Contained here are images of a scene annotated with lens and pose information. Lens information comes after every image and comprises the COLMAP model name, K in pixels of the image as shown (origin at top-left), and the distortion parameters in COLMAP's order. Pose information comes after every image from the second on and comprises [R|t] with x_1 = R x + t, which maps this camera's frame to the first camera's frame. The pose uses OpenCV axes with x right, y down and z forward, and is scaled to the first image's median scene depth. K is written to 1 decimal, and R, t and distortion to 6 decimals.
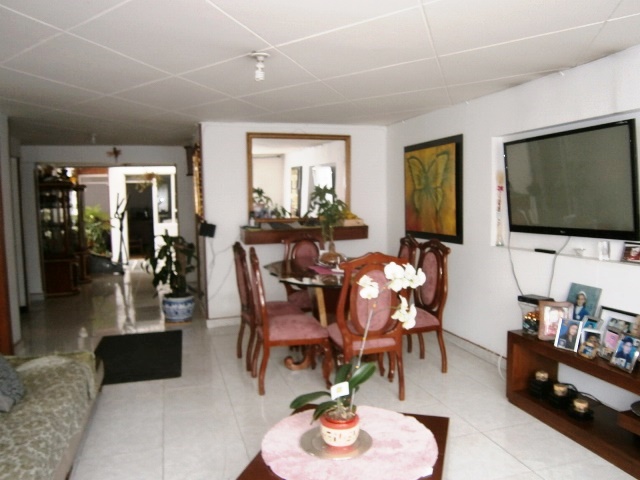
lens RADIAL K [[501.2, 0, 320.0], [0, 501.2, 240.0], [0, 0, 1]] dist [-0.067384, 0.001201]
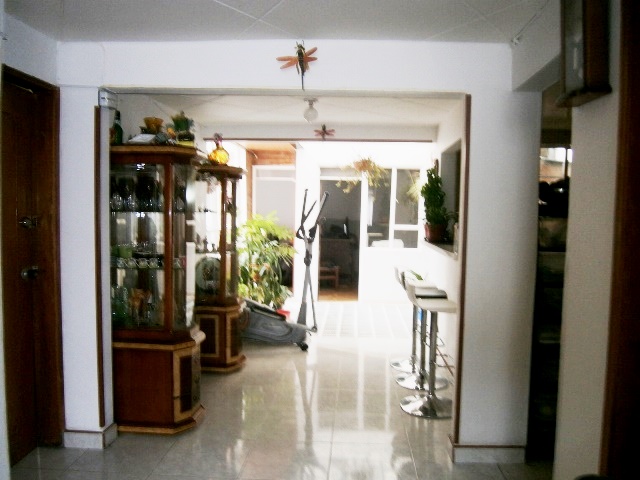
lens RADIAL K [[501.2, 0, 320.0], [0, 501.2, 240.0], [0, 0, 1]] dist [-0.067384, 0.001201]
pose [[0.931917, 0.054441, -0.358562, -0.198706], [-0.065138, 0.997717, -0.017812, -0.034252], [0.356773, 0.039955, 0.933336, 0.505595]]
